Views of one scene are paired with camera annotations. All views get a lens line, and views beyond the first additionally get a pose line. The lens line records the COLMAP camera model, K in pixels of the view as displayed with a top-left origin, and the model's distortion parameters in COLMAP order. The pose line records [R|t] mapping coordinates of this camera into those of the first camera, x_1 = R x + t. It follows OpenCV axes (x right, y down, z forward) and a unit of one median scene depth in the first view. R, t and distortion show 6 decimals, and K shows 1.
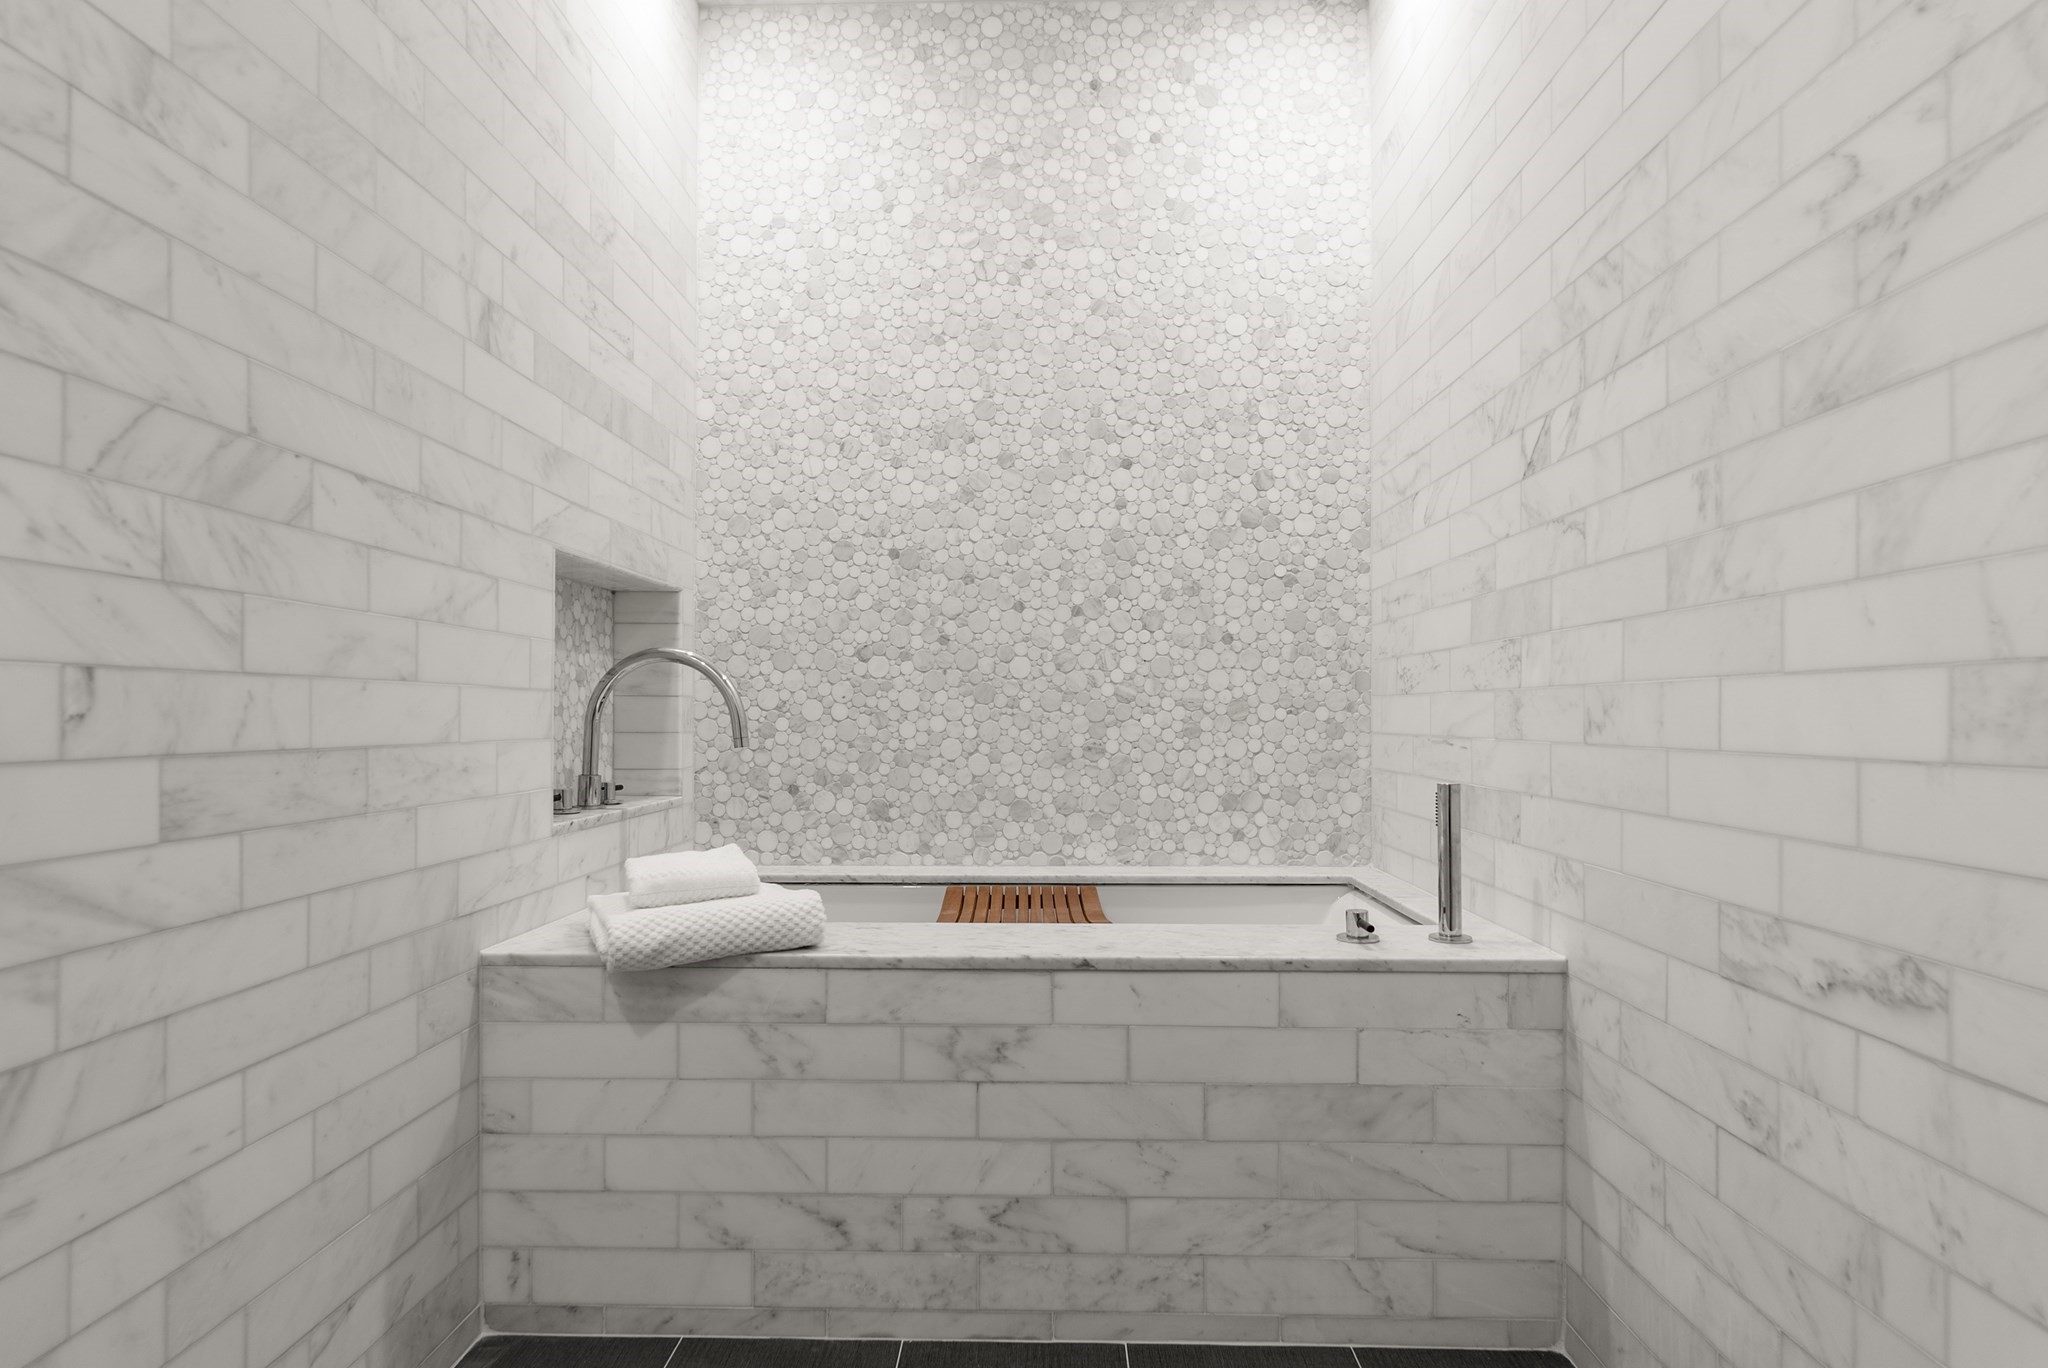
lens RADIAL K [[1154.5, 0, 1029.3], [0, 1154.5, 706.7], [0, 0, 1]] dist [-0.002041, 0.001157]
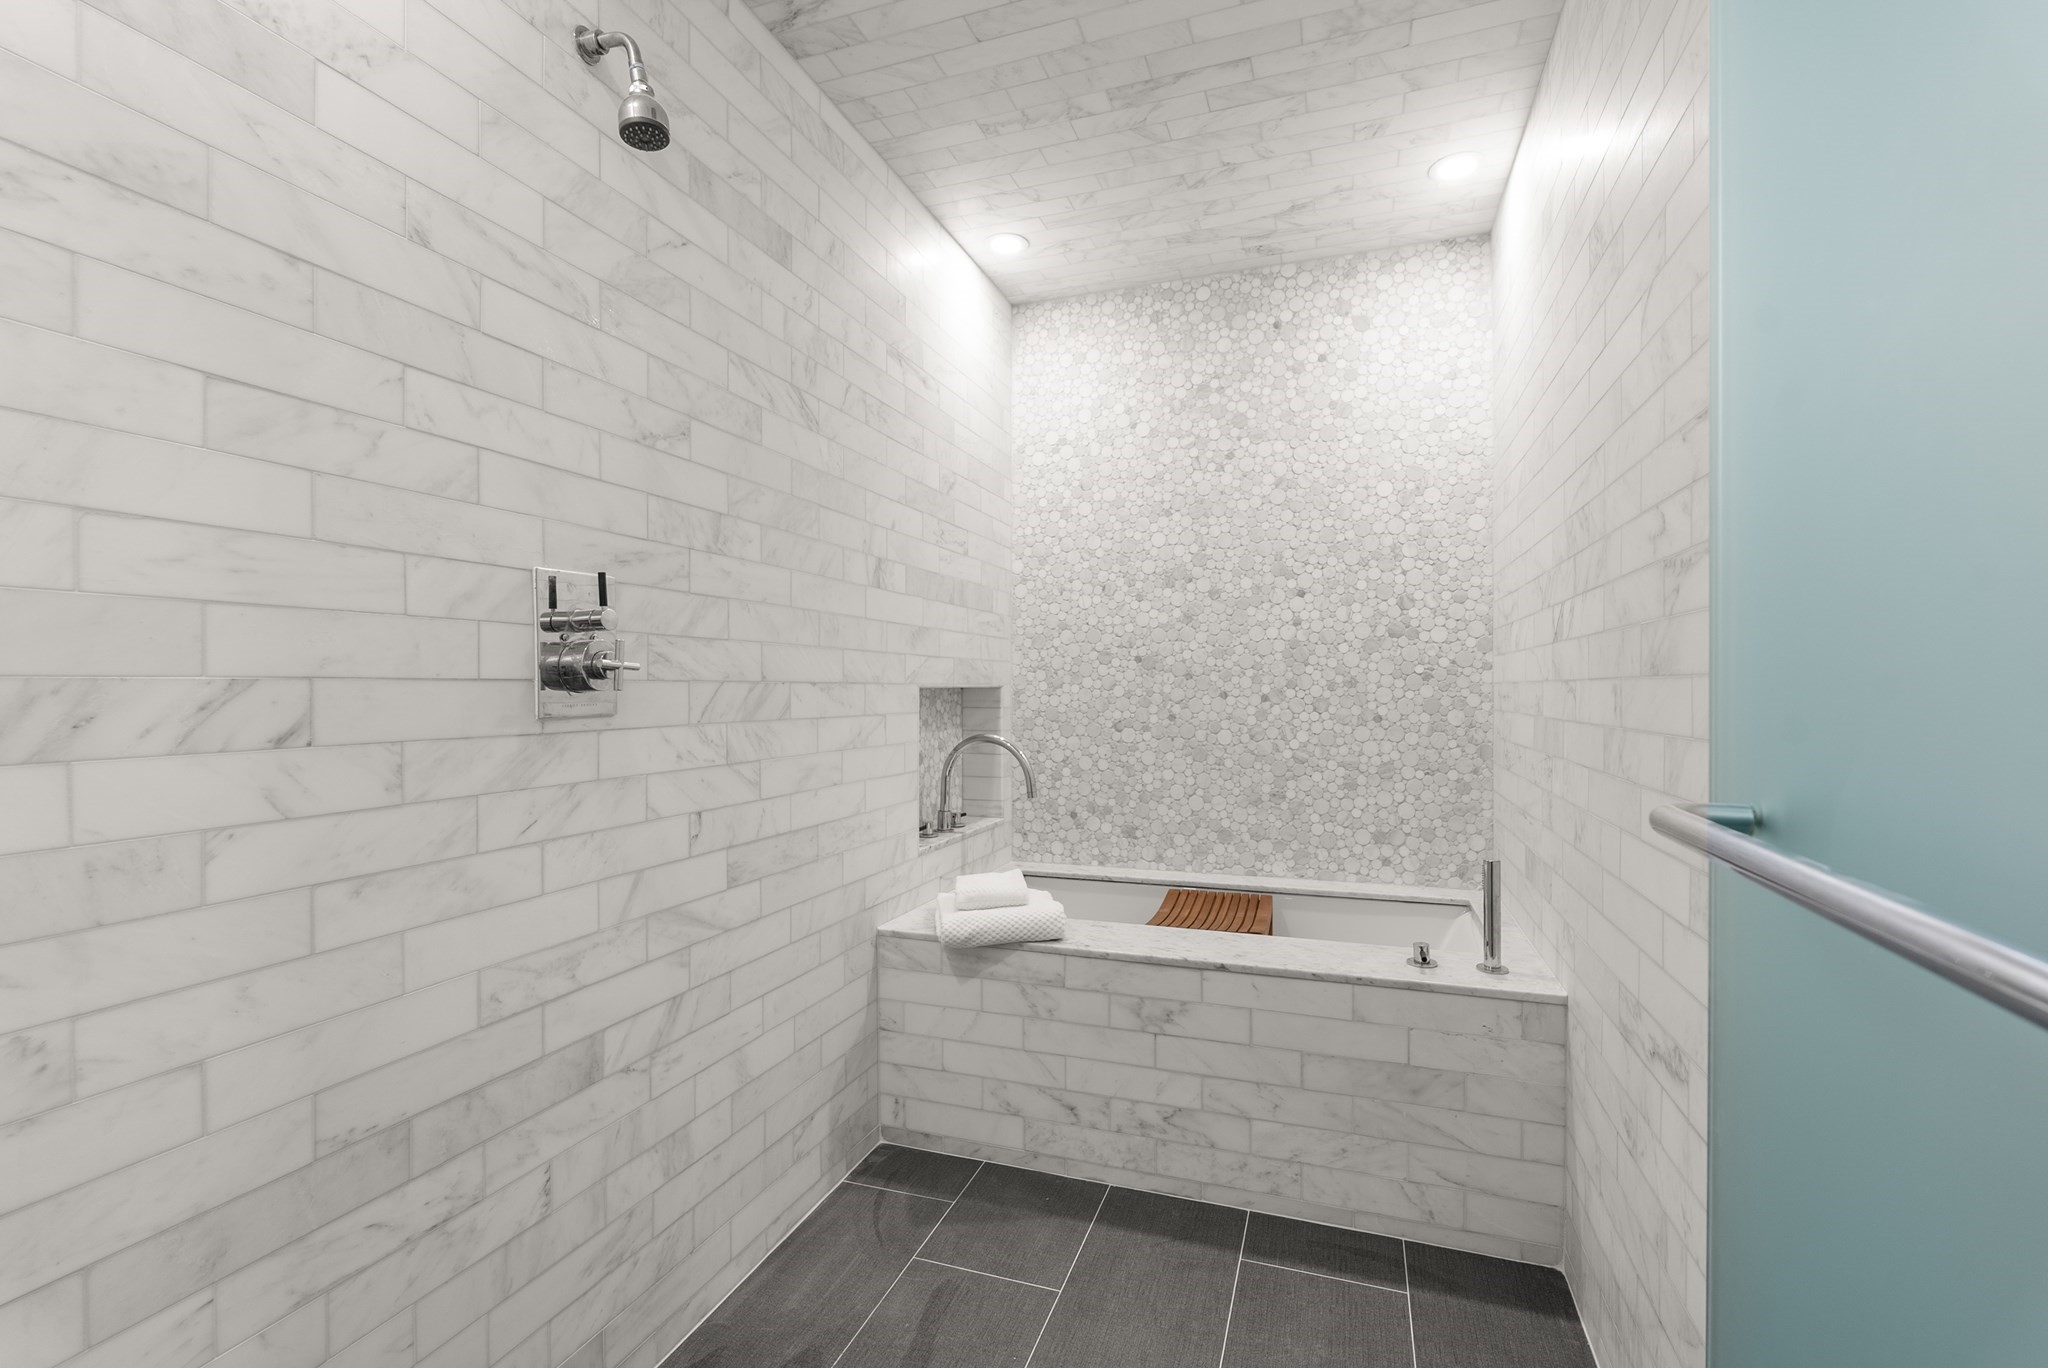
lens RADIAL K [[921.9, 0, 1024.8], [0, 921.9, 691.8], [0, 0, 1]] dist [-0.002704, 0.000098]
pose [[0.948237, -0.001848, -0.317558, 0.121535], [0.006071, 0.999906, 0.012310, -0.106823], [0.317505, -0.013601, 0.948159, -0.171452]]
